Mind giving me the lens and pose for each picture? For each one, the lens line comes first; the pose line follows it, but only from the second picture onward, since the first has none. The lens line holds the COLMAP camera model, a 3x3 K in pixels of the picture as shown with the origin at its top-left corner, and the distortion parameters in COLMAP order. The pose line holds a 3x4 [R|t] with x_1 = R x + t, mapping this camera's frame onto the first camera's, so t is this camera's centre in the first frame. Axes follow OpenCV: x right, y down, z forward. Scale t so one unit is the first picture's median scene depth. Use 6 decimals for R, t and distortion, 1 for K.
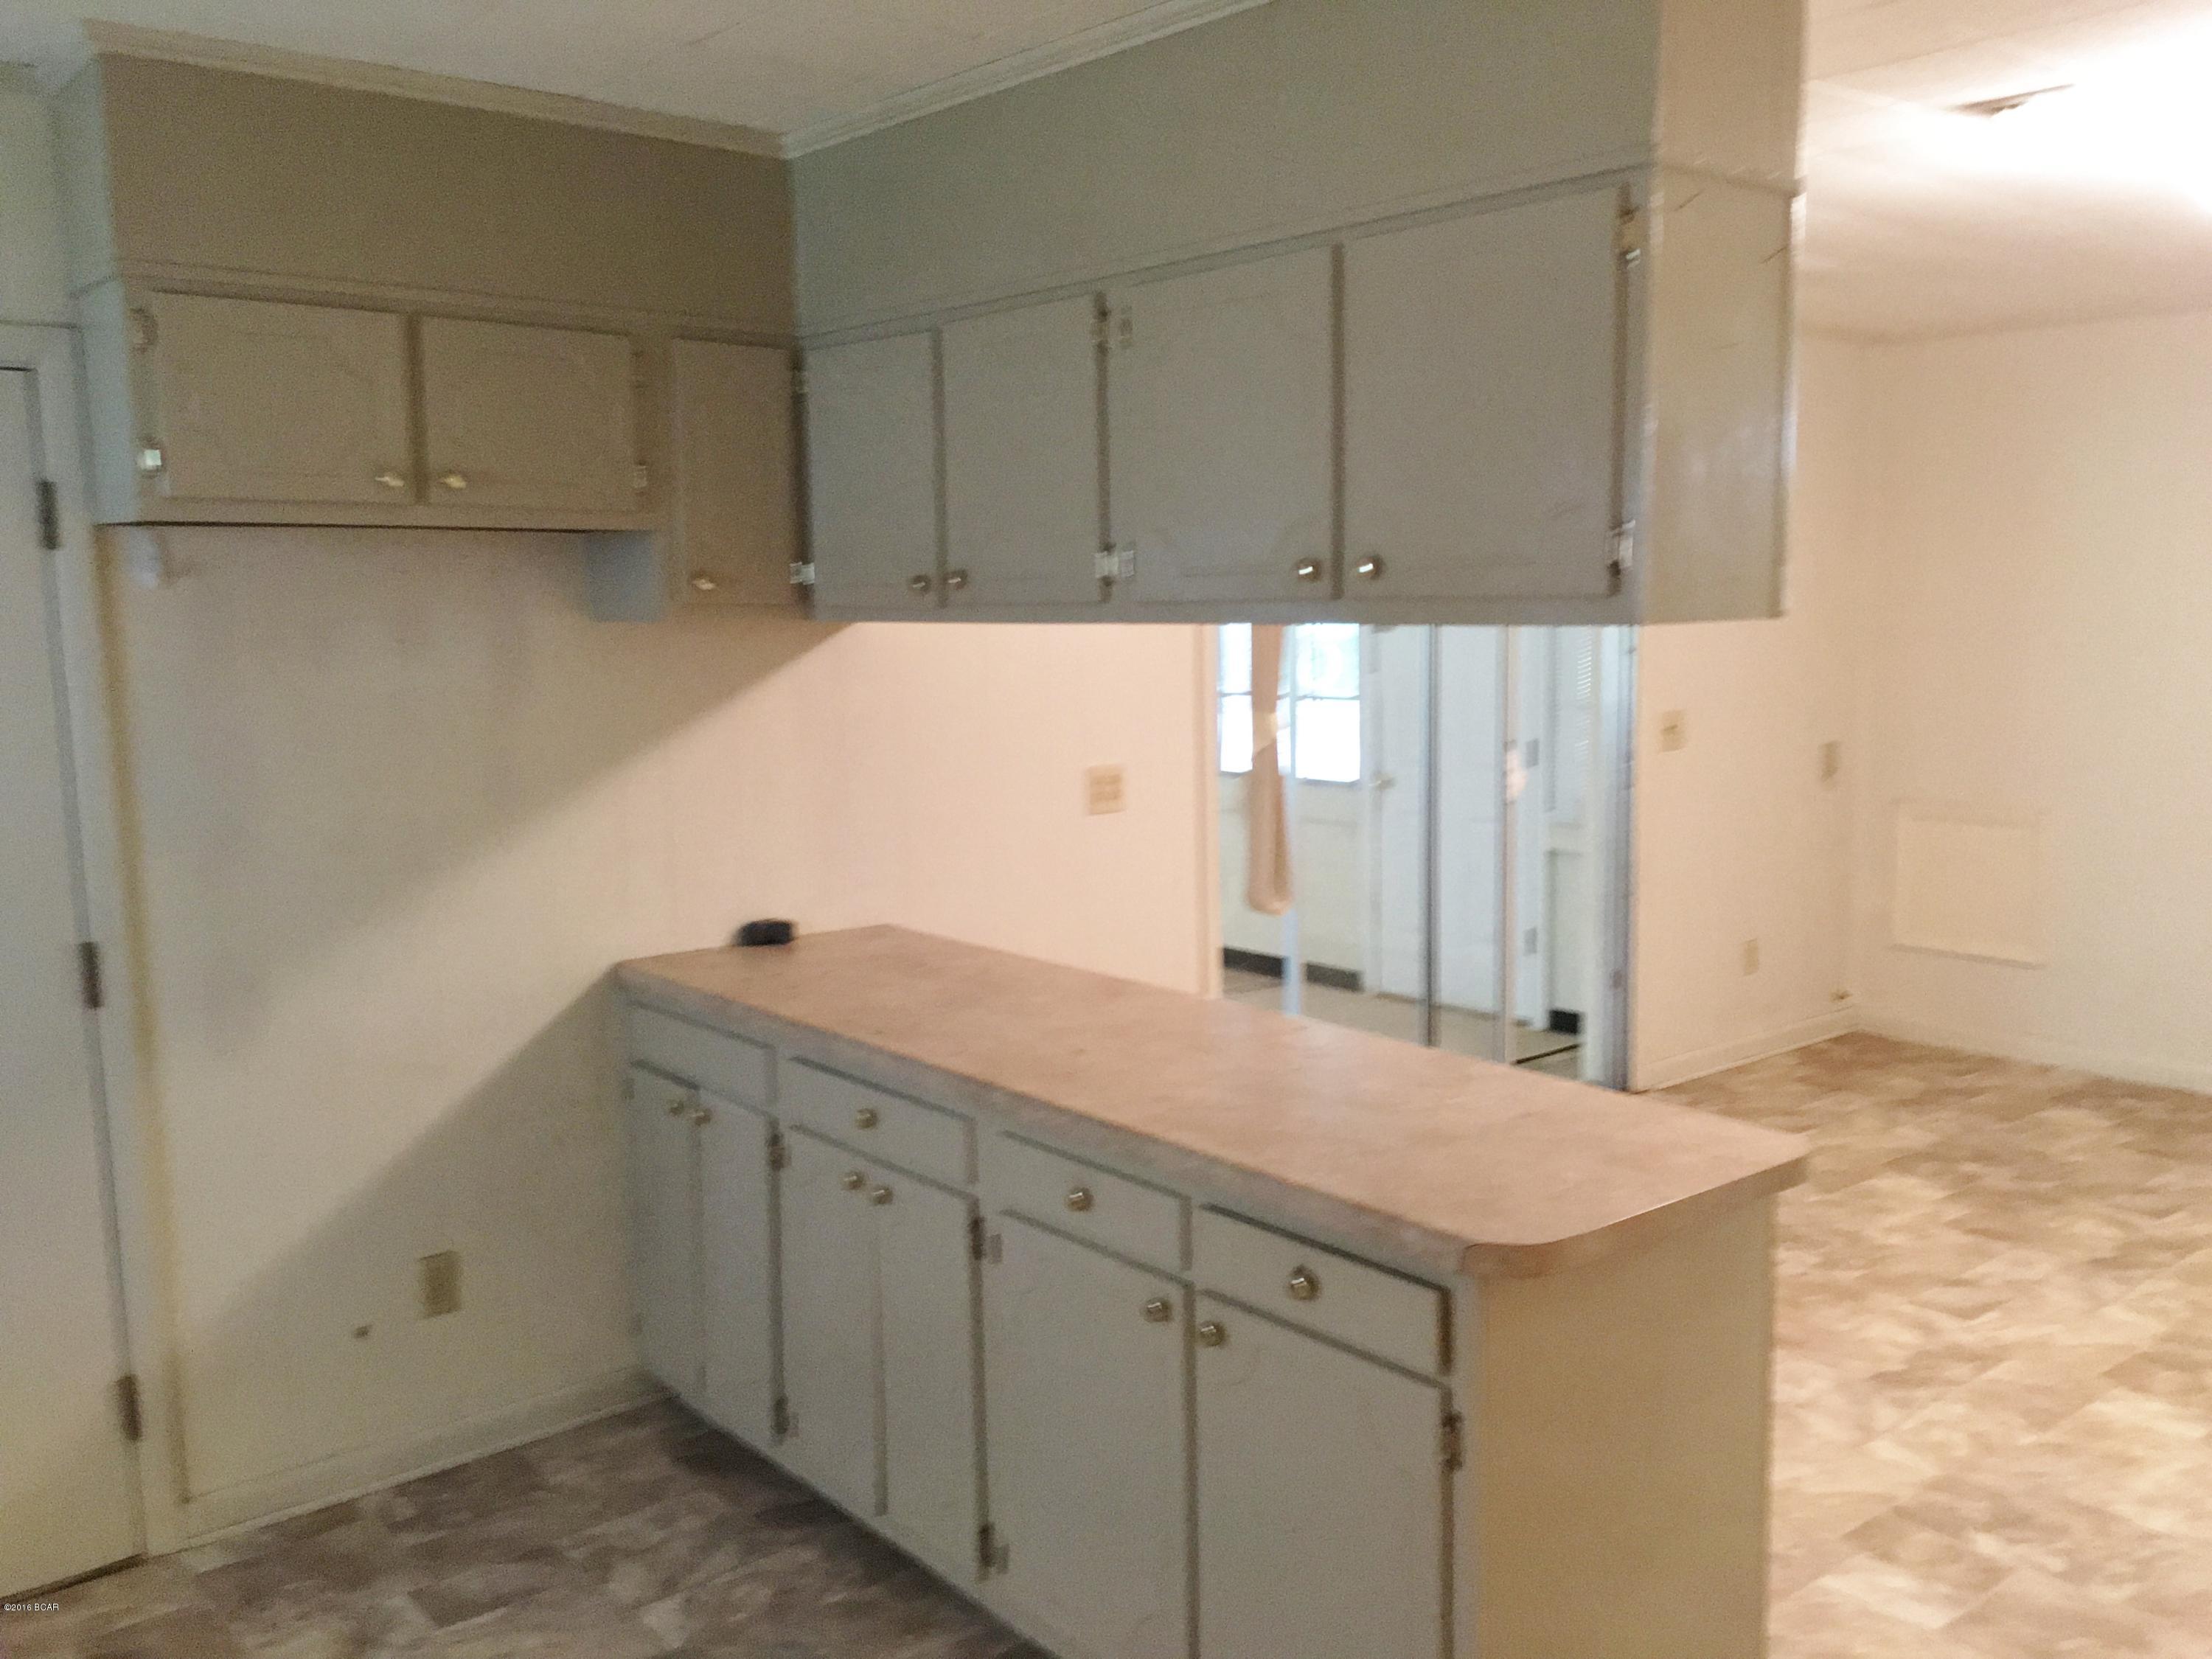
lens RADIAL K [[1872.0, 0, 1092.9], [0, 1872.0, 652.3], [0, 0, 1]] dist [0.070017, -0.073298]
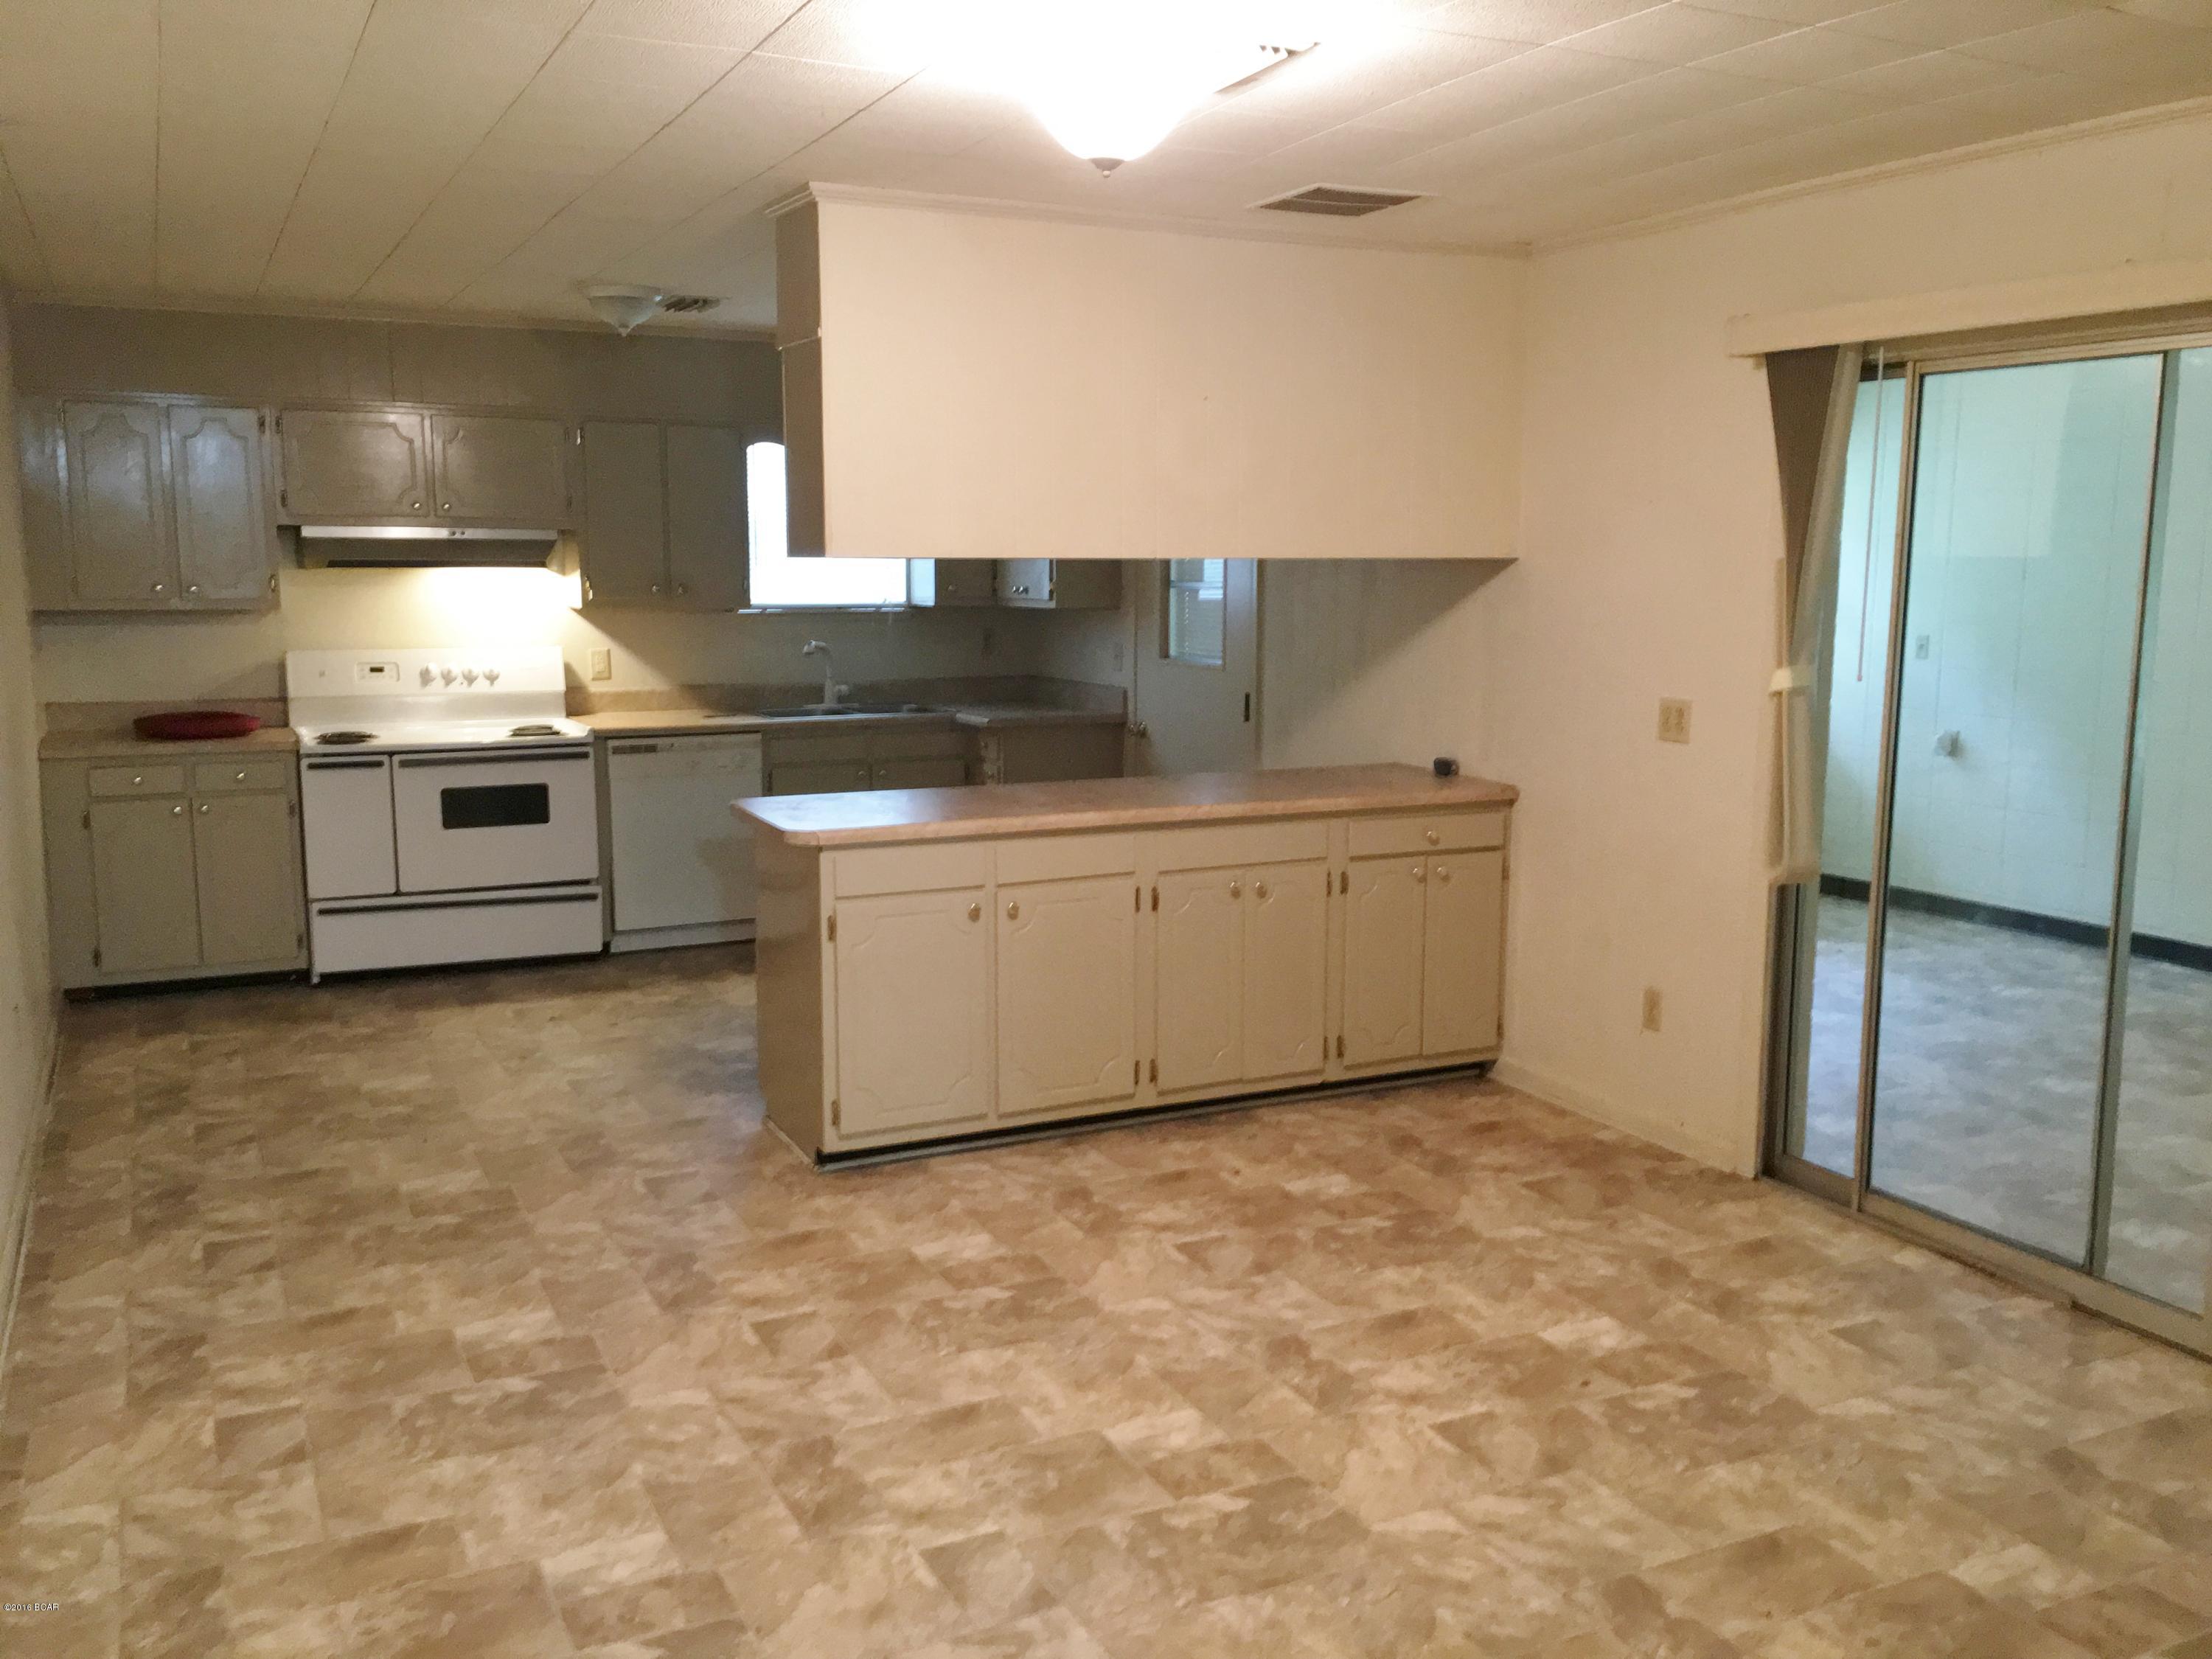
lens RADIAL K [[1872.0, 0, 1095.9], [0, 1872.0, 833.8], [0, 0, 1]] dist [0.070017, -0.073298]
pose [[-0.227320, 0.172771, -0.958371, 0.865667], [-0.022262, 0.982957, 0.182483, -0.039686], [0.973566, 0.062817, -0.219600, 0.706694]]
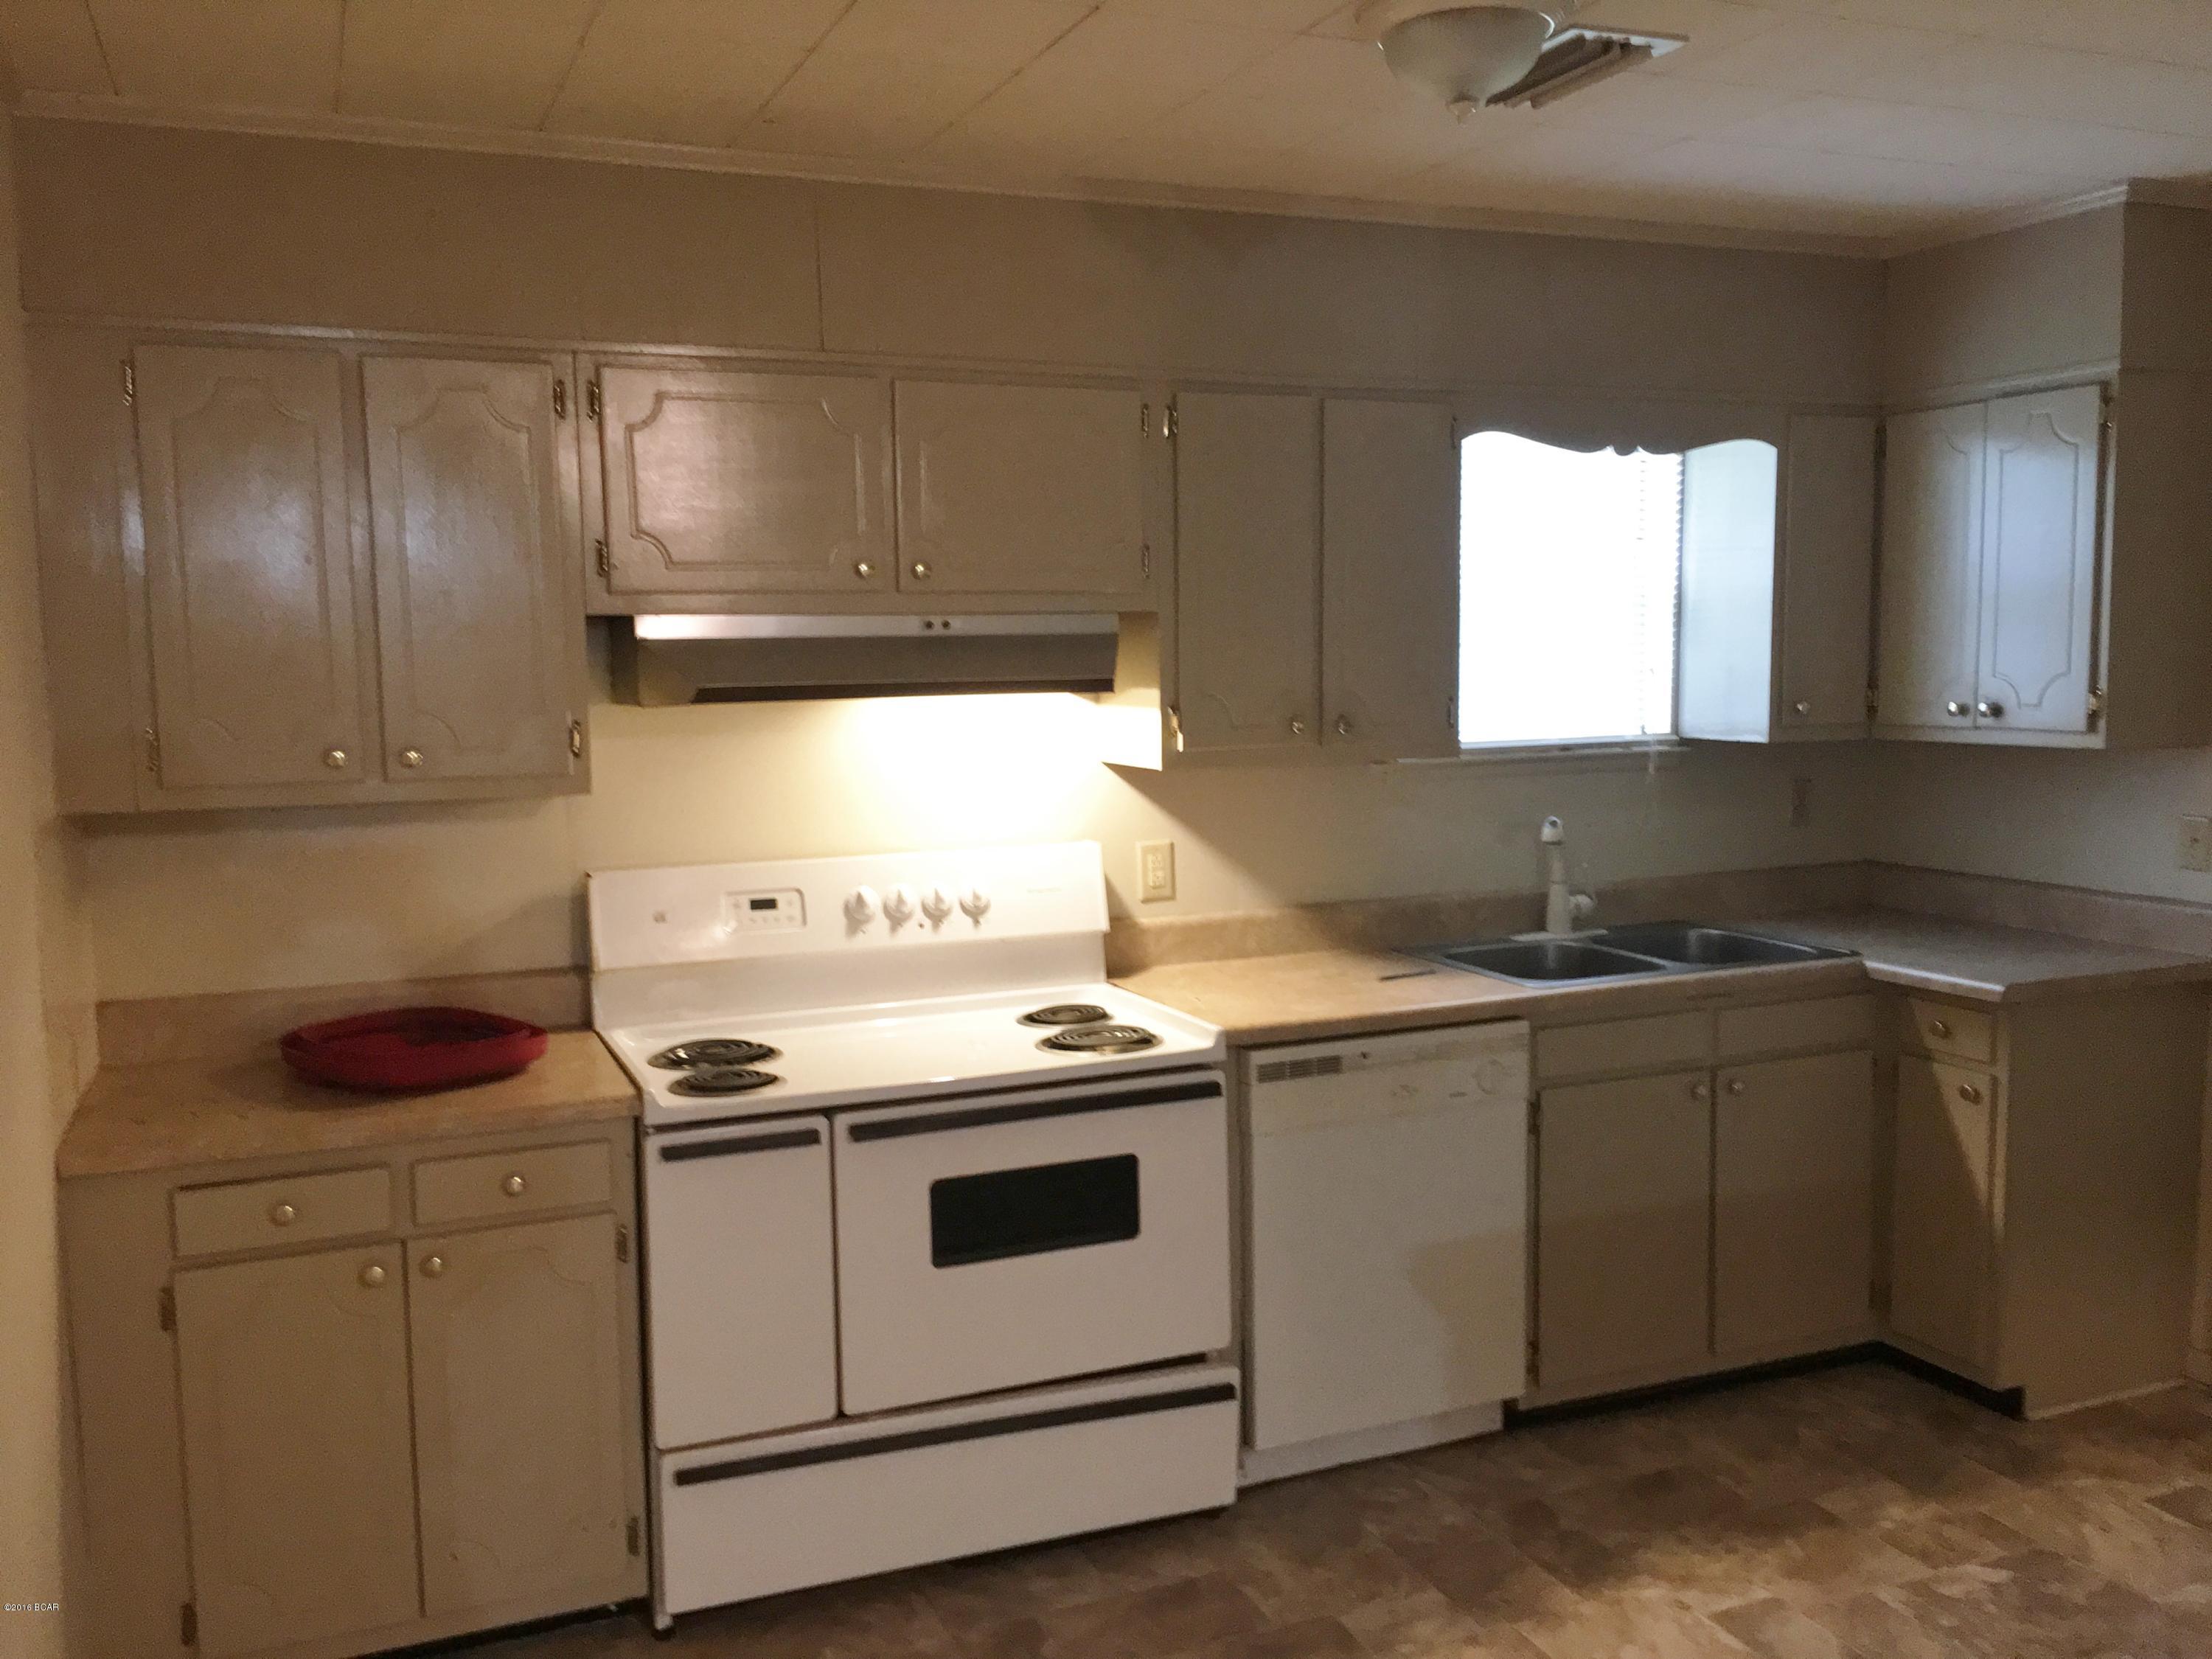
lens RADIAL K [[1872.0, 0, 1115.7], [0, 1872.0, 838.7], [0, 0, 1]] dist [0.070017, -0.073298]
pose [[-0.283614, 0.134535, -0.949454, 0.823585], [-0.002102, 0.990020, 0.140911, -0.037845], [0.958936, 0.041960, -0.280500, 0.672043]]
